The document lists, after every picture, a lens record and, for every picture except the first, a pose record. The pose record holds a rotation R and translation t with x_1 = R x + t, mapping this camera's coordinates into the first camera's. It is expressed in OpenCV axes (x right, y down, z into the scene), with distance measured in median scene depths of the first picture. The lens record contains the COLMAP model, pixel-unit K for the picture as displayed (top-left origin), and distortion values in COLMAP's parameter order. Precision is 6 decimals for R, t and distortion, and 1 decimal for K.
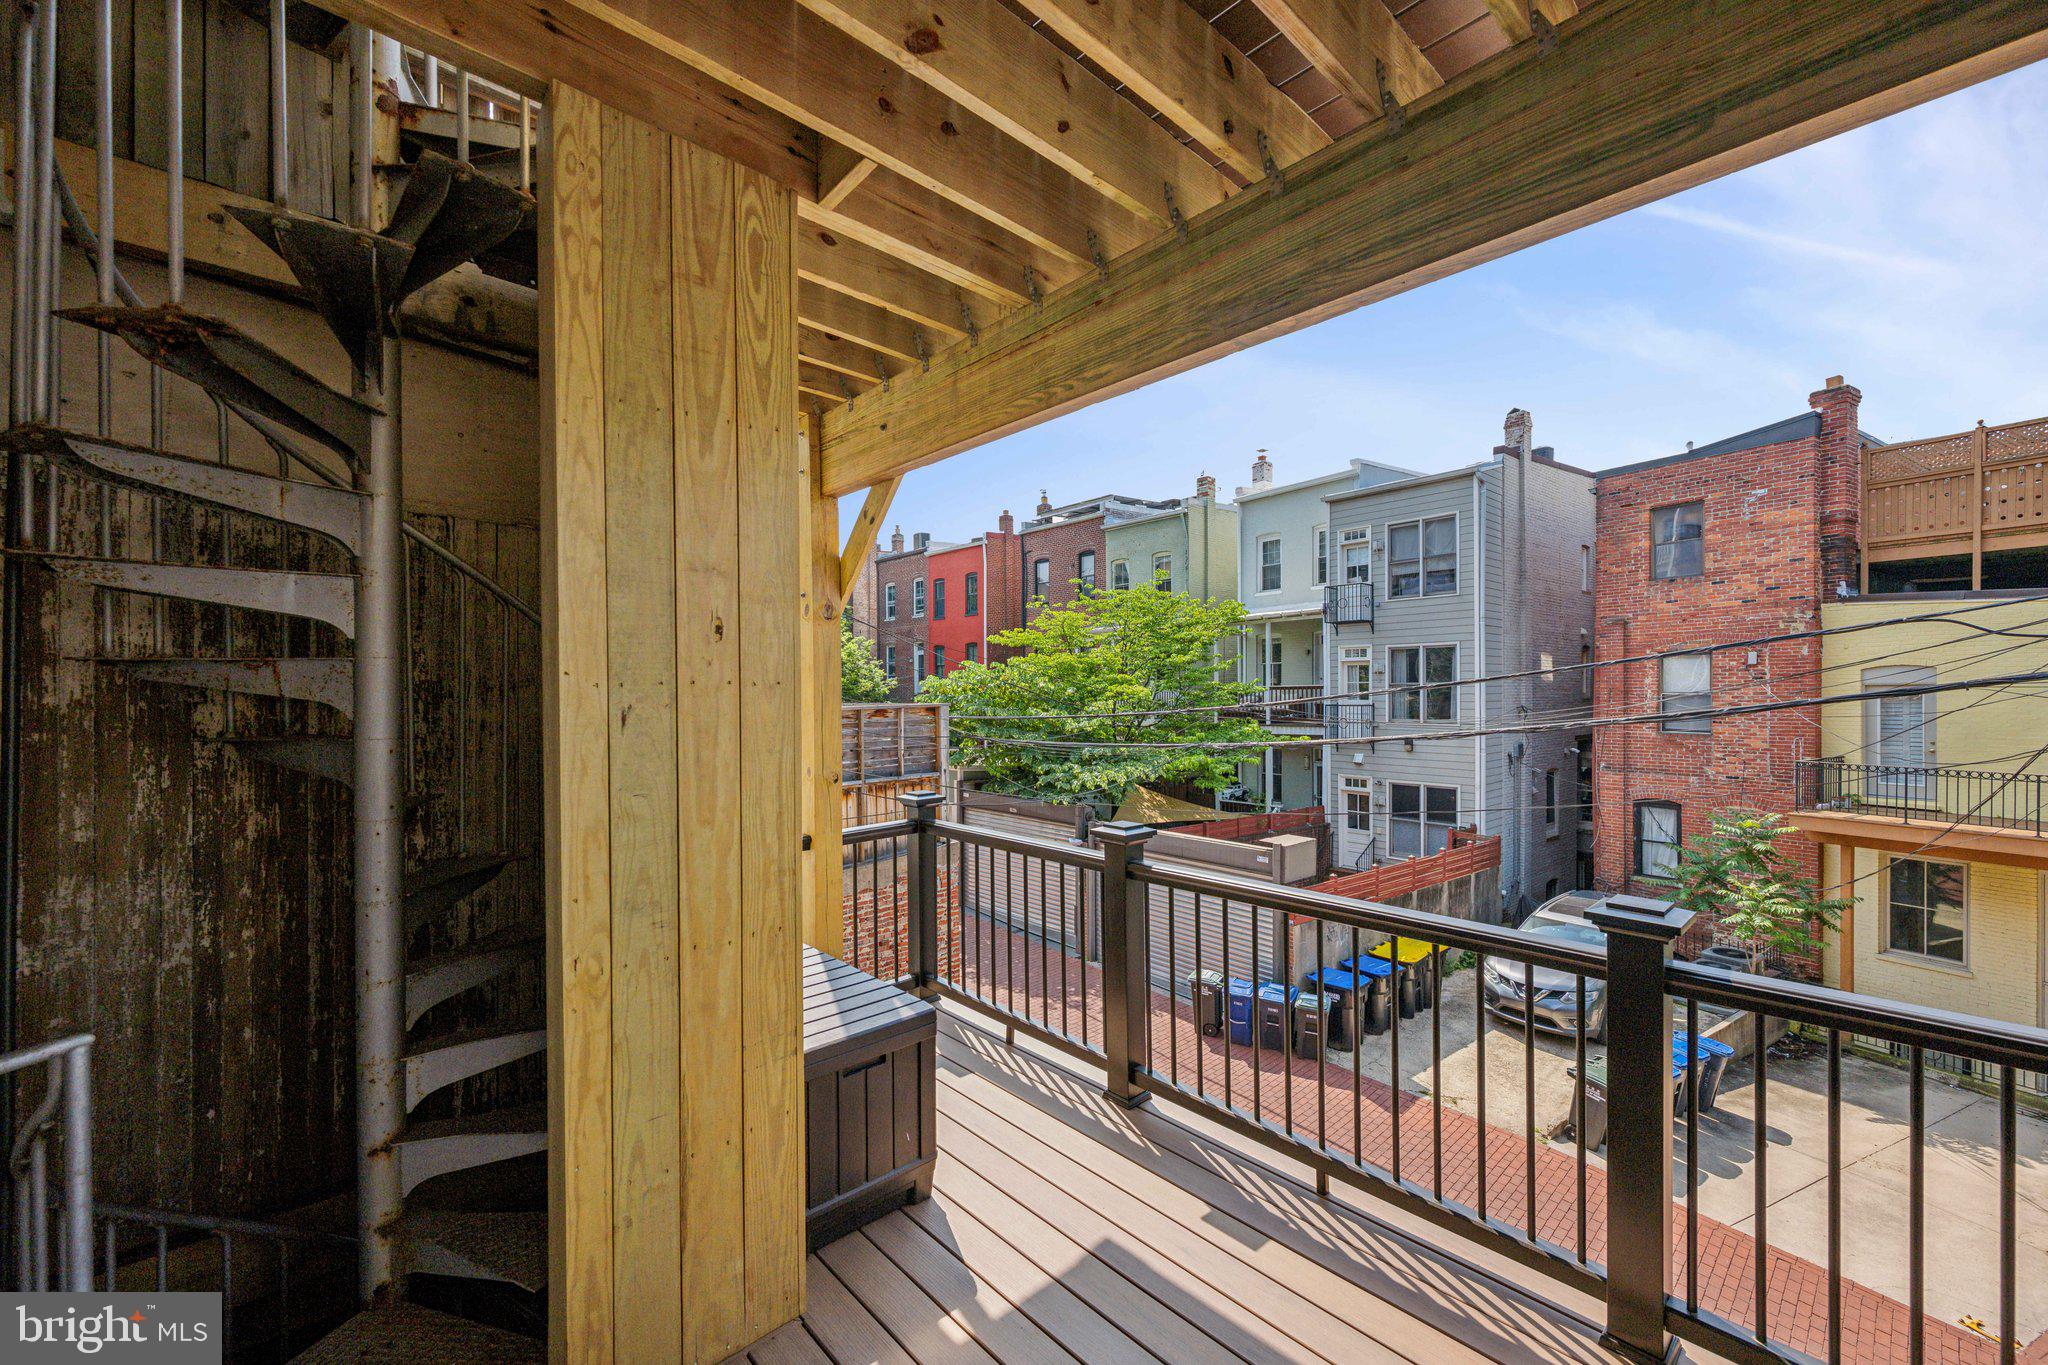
lens RADIAL K [[801.0, 0, 1023.3], [0, 801.0, 698.6], [0, 0, 1]] dist [0.000132, 0.000173]
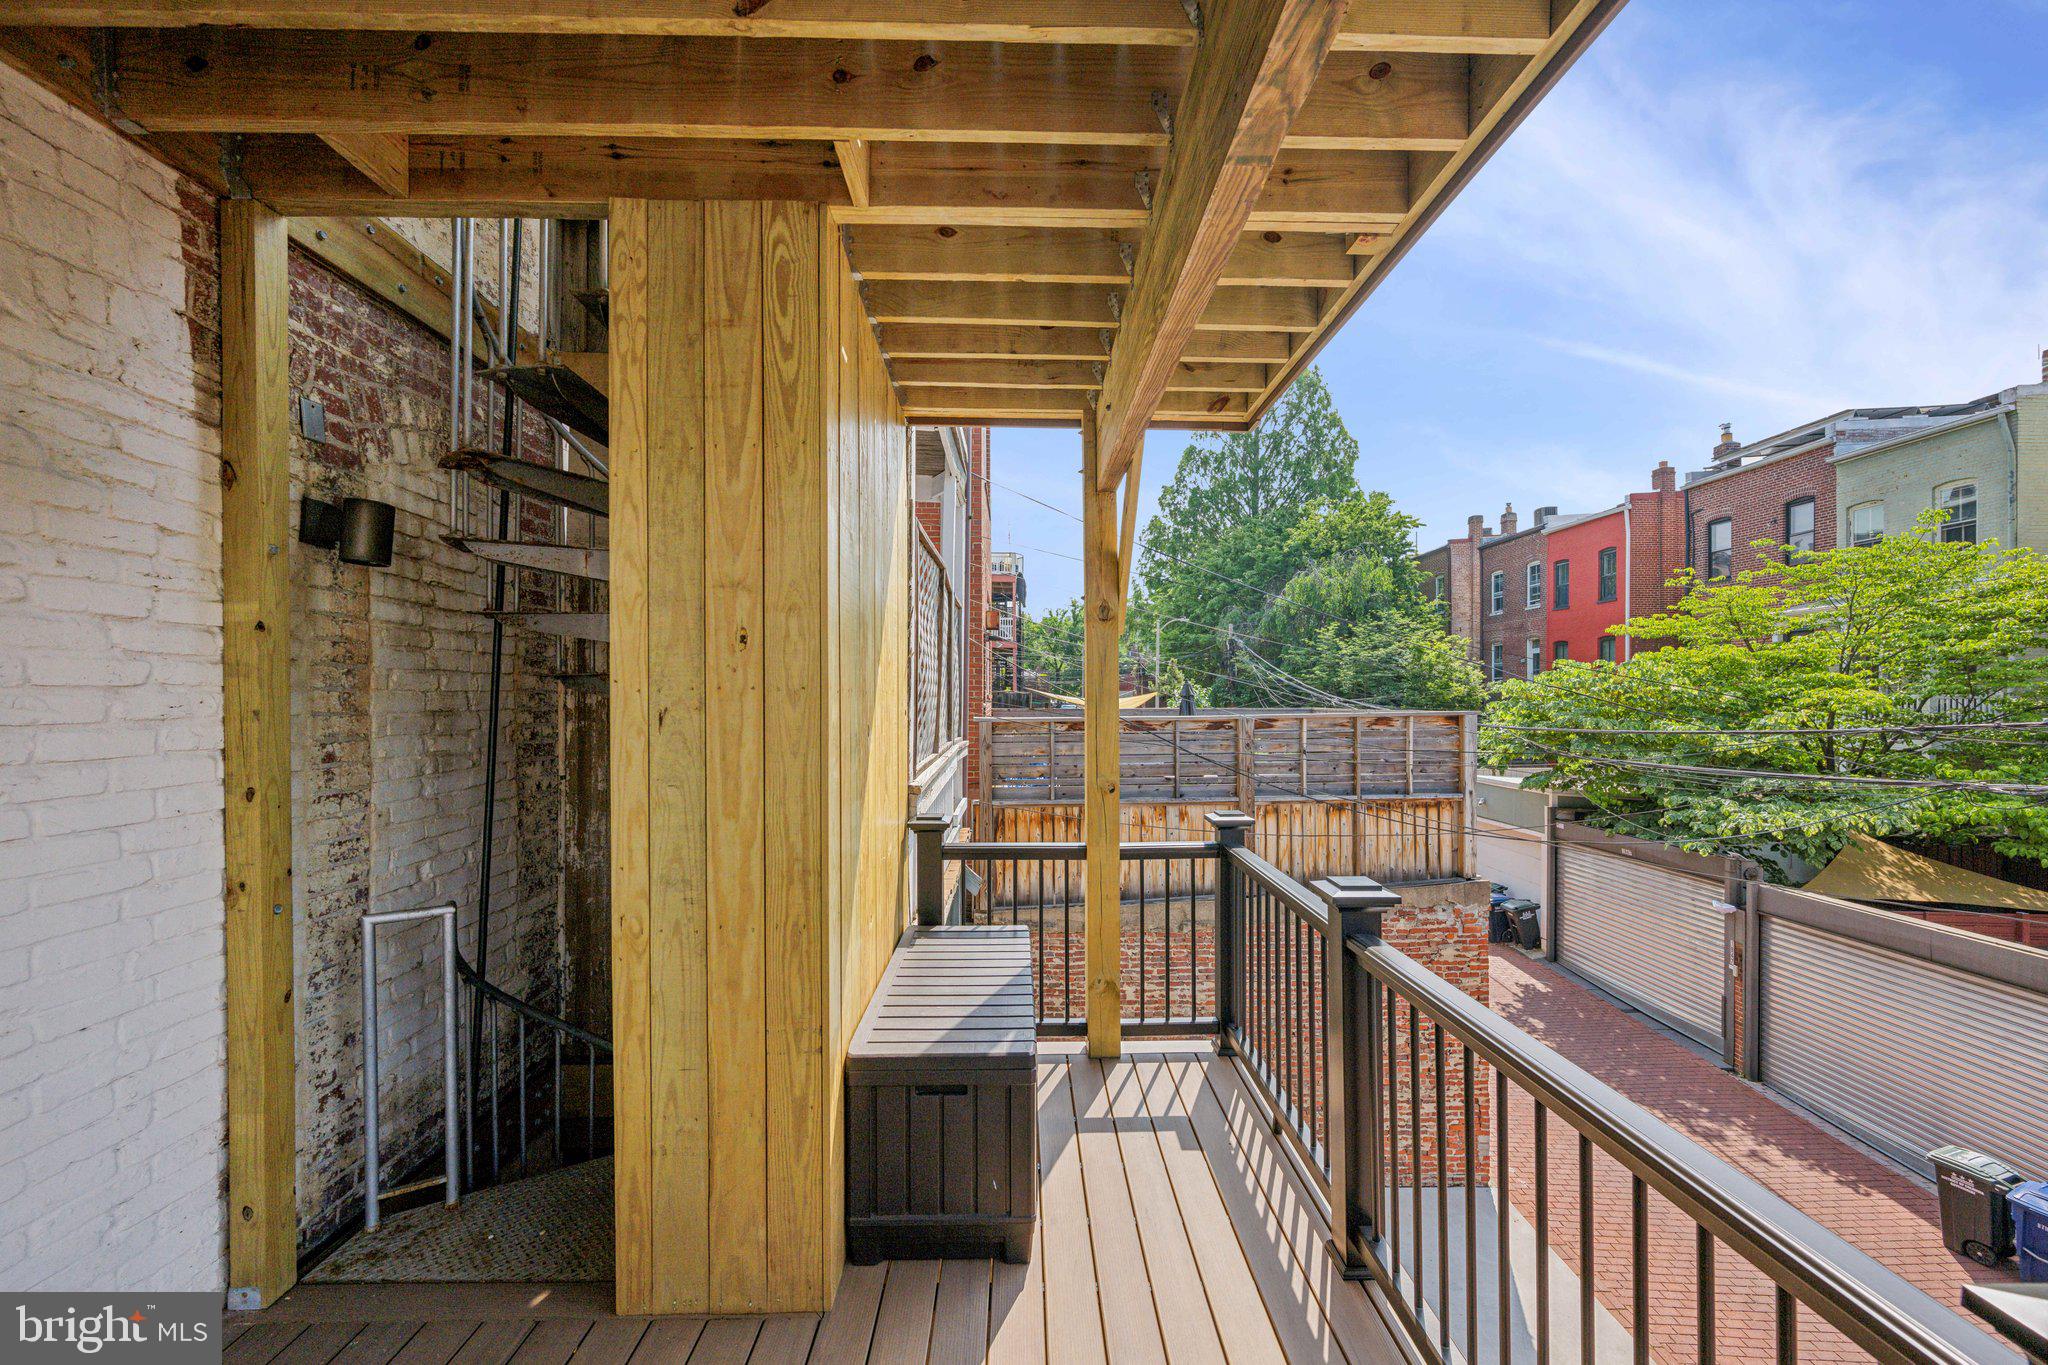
lens RADIAL K [[806.8, 0, 1032.9], [0, 806.8, 703.8], [0, 0, 1]] dist [0.000921, -0.000088]
pose [[0.755016, 0.008167, -0.655655, 0.483244], [-0.008108, 0.999962, 0.003119, -0.003942], [0.655656, 0.002961, 0.755054, 0.330090]]
